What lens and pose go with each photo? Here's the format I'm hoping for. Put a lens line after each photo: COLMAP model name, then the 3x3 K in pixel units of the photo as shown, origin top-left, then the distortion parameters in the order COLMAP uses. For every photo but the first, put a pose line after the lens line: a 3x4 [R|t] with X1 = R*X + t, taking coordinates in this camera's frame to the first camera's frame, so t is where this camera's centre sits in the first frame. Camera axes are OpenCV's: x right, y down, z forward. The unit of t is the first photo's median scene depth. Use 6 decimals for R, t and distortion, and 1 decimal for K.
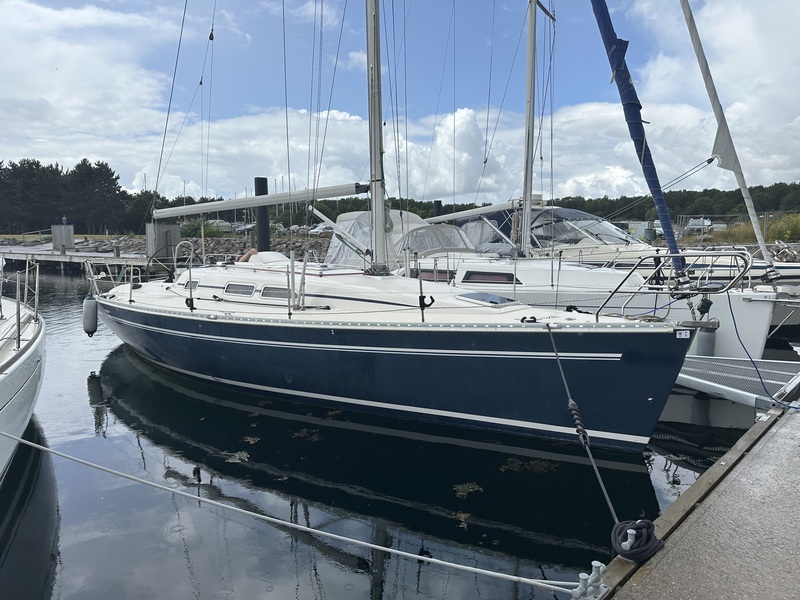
lens RADIAL K [[566.3, 0, 400.0], [0, 566.3, 300.0], [0, 0, 1]] dist [0.047727, -0.074467]
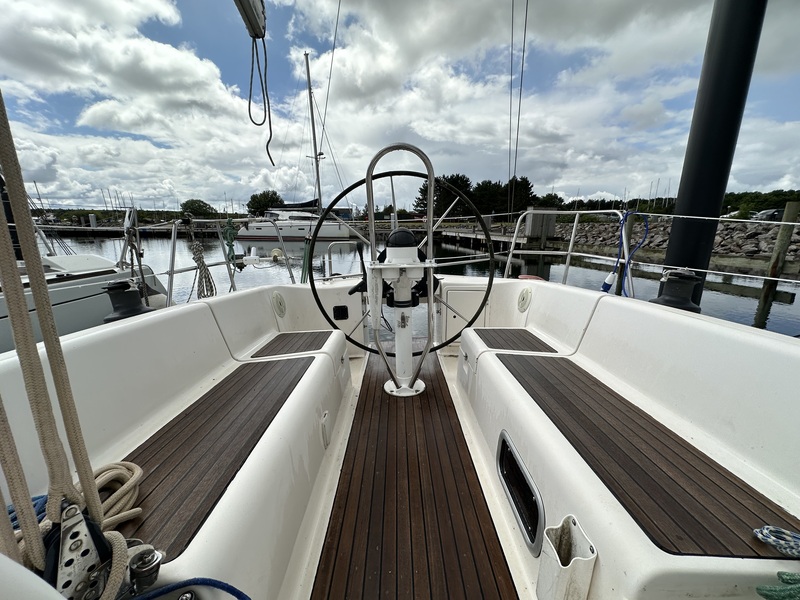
lens RADIAL K [[320.0, 0, 400.0], [0, 320.0, 300.0], [0, 0, 1]] dist [-0.001758, -0.000186]
pose [[0.660979, 0.170615, -0.730751, -0.034591], [-0.085067, 0.984569, 0.152932, -0.007897], [0.745568, -0.038922, 0.665293, 0.122457]]
